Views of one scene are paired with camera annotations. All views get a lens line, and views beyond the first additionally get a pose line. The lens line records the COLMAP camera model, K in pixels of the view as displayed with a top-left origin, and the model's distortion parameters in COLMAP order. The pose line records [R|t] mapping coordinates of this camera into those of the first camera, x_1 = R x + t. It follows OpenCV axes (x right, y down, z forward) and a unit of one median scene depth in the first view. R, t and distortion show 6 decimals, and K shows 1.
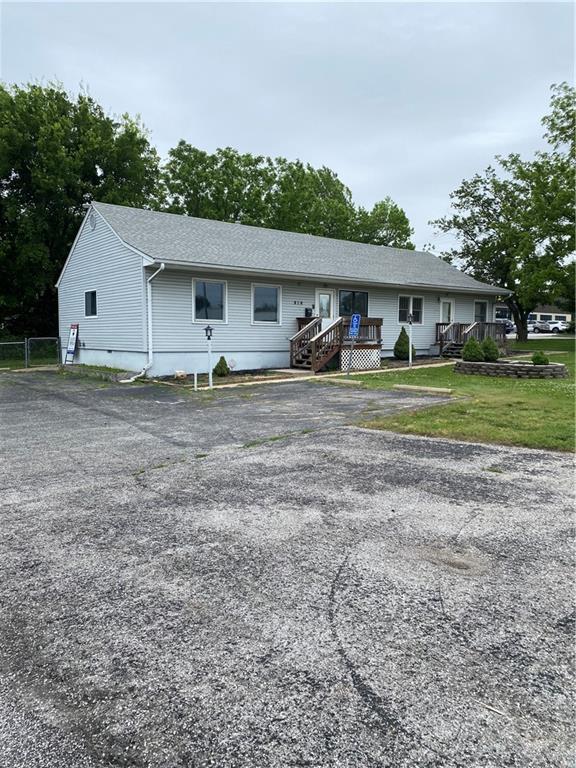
lens RADIAL K [[566.3, 0, 290.0], [0, 566.3, 387.1], [0, 0, 1]] dist [-0.003416, -0.004166]
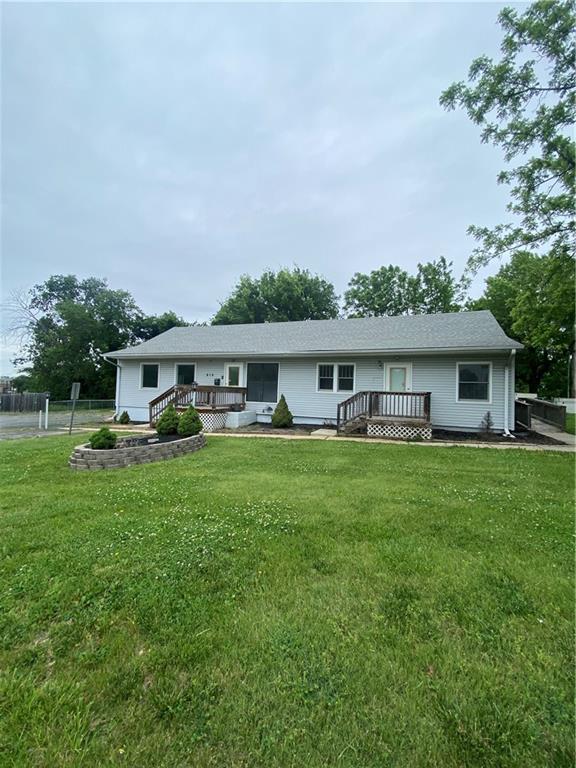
lens RADIAL K [[317.5, 0, 288.7], [0, 317.5, 385.4], [0, 0, 1]] dist [0.055192, -0.051615]
pose [[0.549468, -0.010202, -0.835453, 0.658564], [-0.103369, 0.991413, -0.080091, -0.075569], [0.829096, 0.130368, 0.543695, 0.674142]]
